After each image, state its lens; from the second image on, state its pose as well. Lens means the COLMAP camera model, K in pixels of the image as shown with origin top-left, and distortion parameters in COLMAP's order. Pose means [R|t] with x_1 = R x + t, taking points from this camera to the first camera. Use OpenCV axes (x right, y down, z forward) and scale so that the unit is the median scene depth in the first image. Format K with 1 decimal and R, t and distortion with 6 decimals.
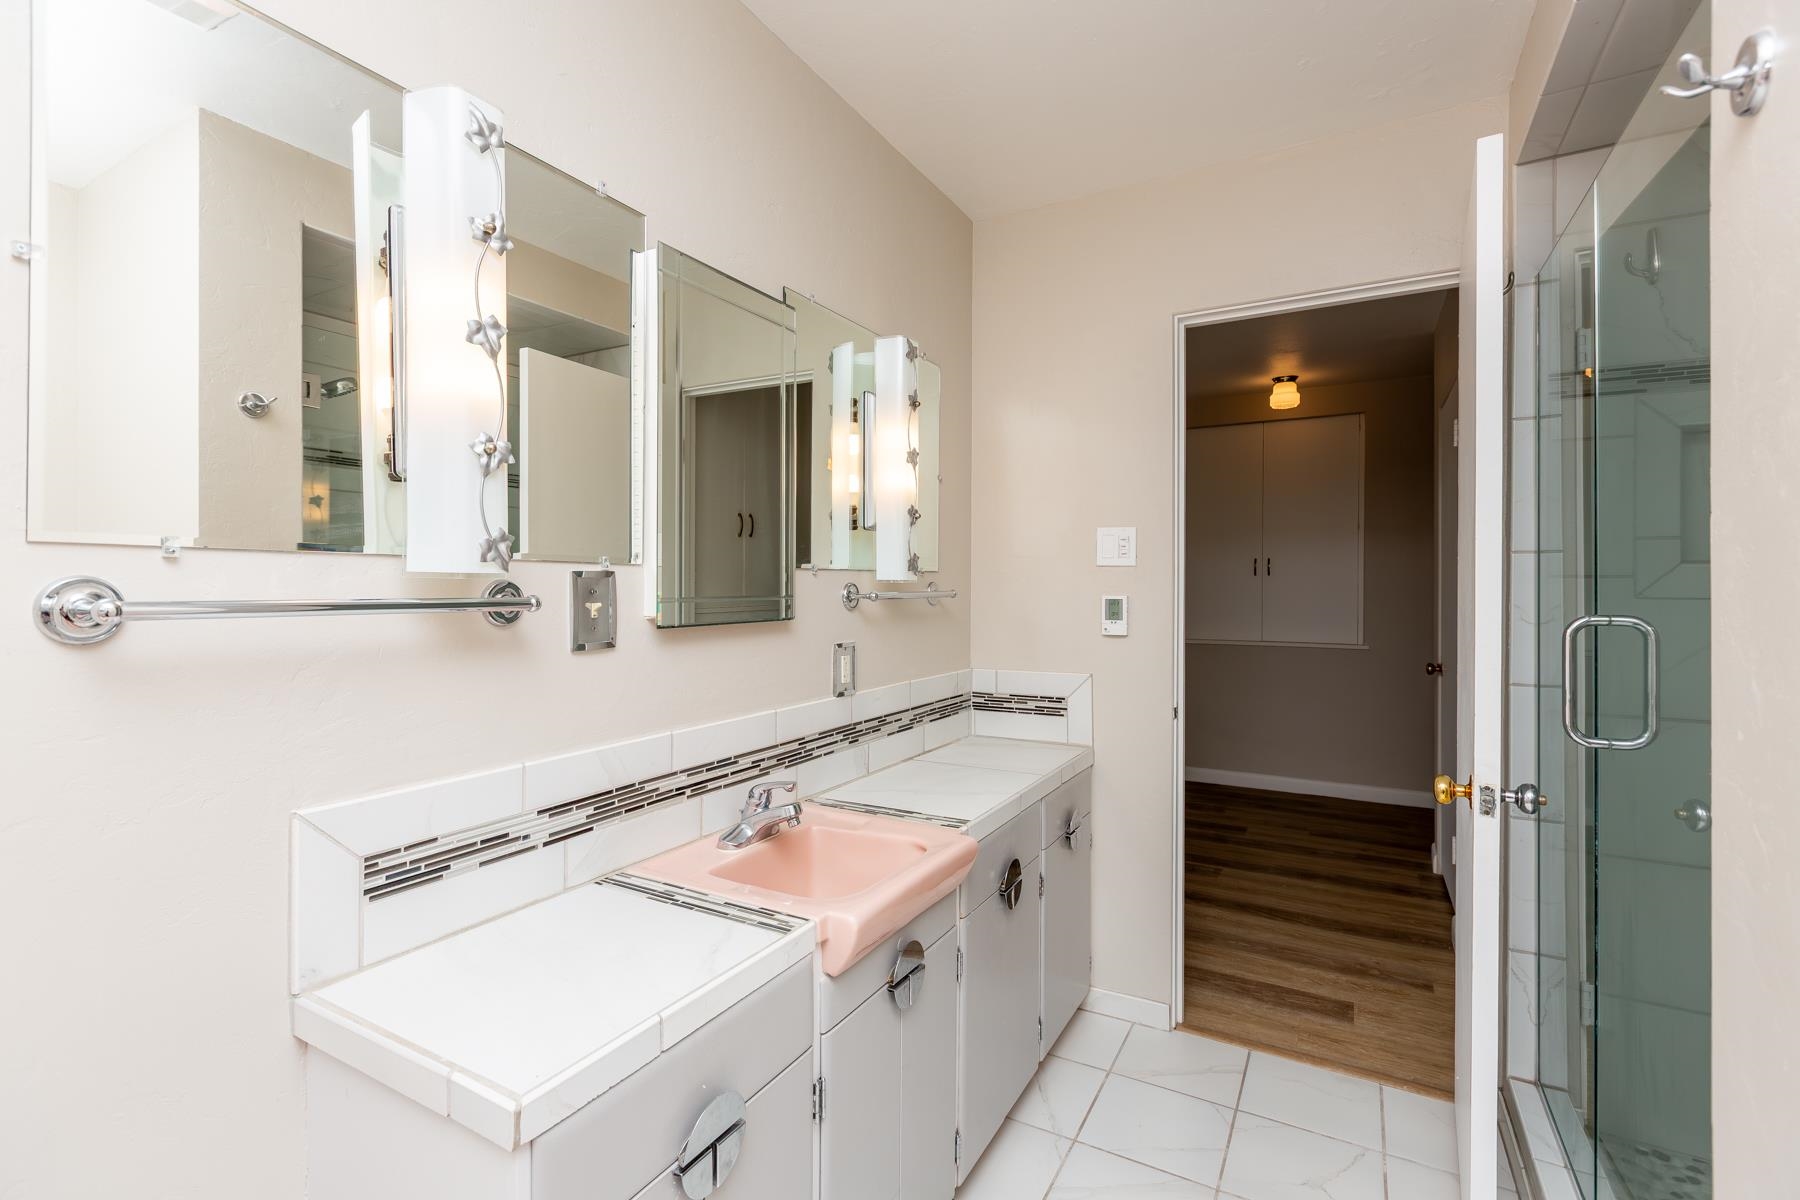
lens RADIAL K [[817.2, 0, 894.5], [0, 817.2, 584.8], [0, 0, 1]] dist [-0.000861, -0.000821]
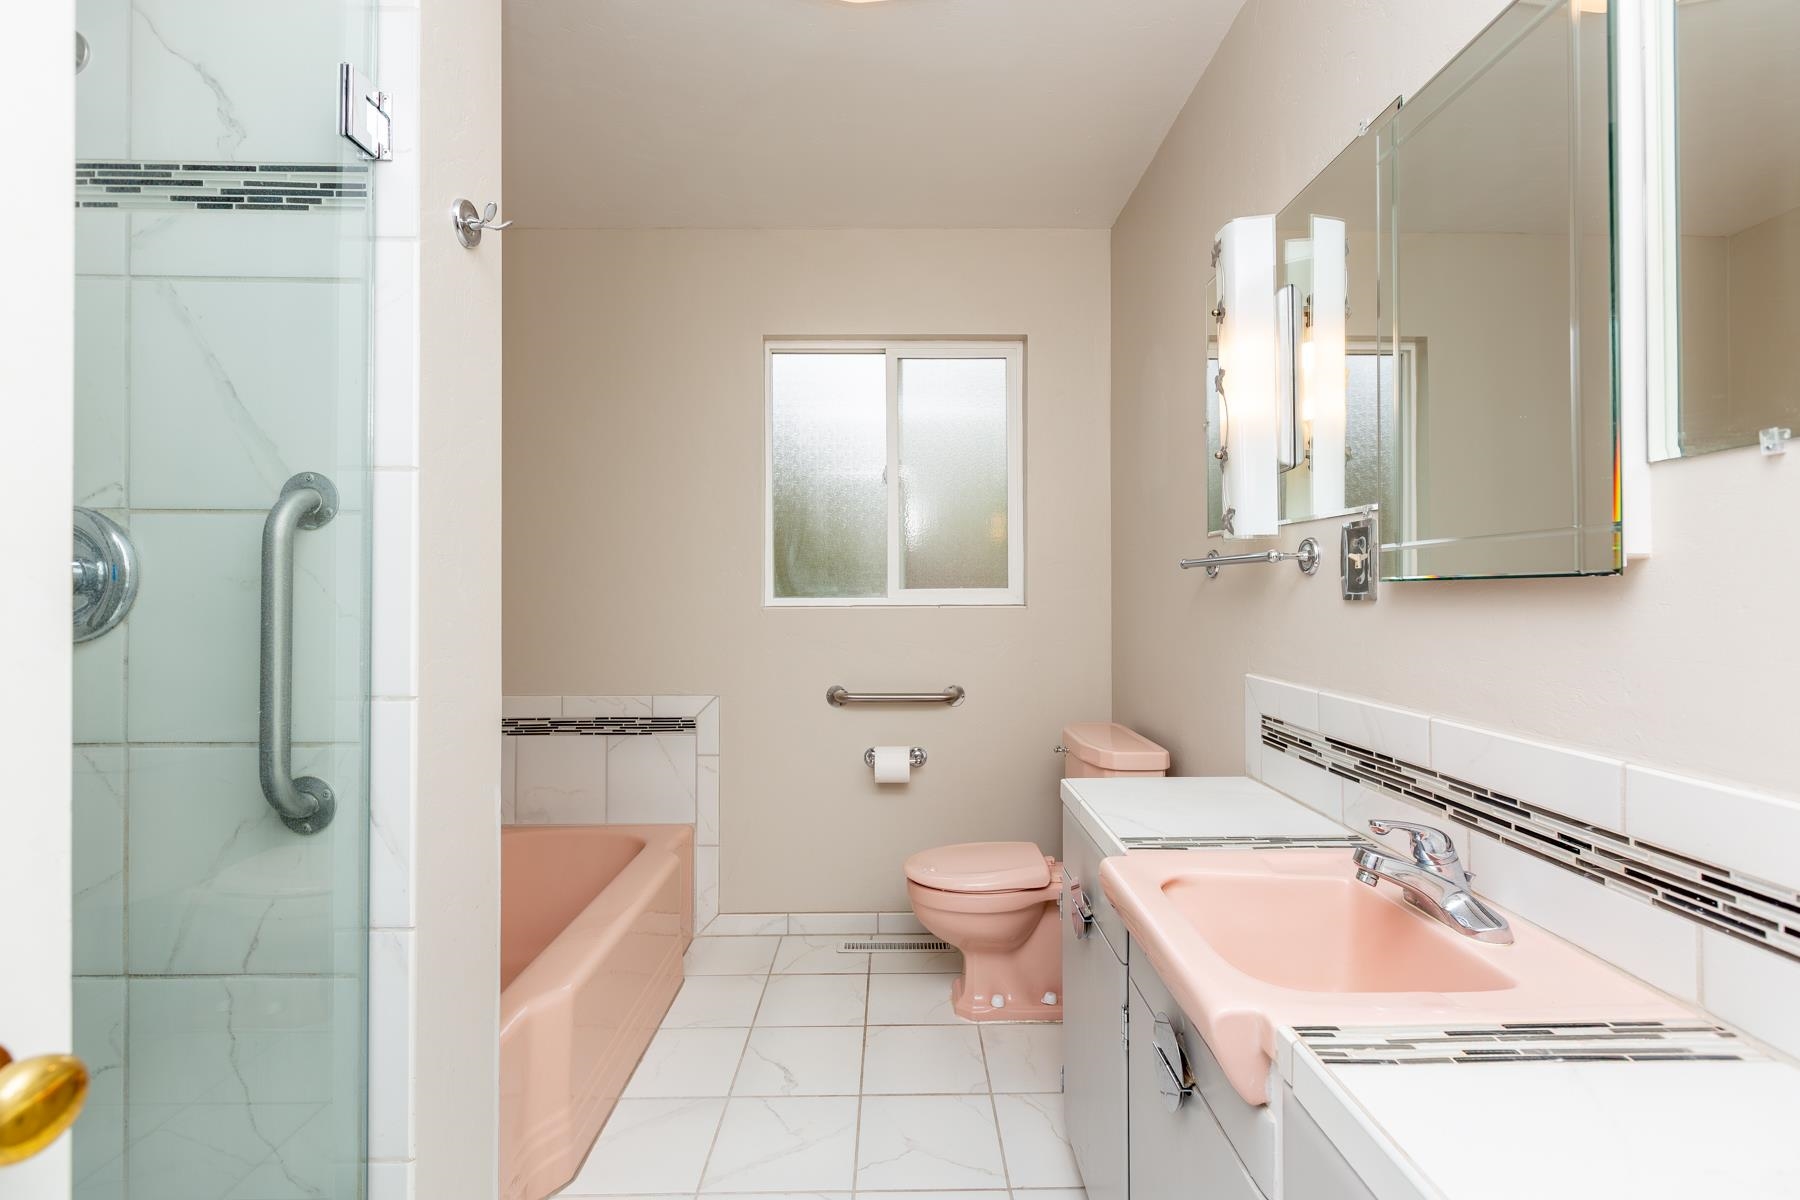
lens RADIAL K [[817.2, 0, 894.5], [0, 817.2, 584.8], [0, 0, 1]] dist [-0.000861, -0.000821]
pose [[-0.873170, -0.006672, -0.487371, 0.529745], [-0.001514, 0.999939, -0.010976, 0.061791], [0.487414, -0.008846, -0.873126, 1.384034]]
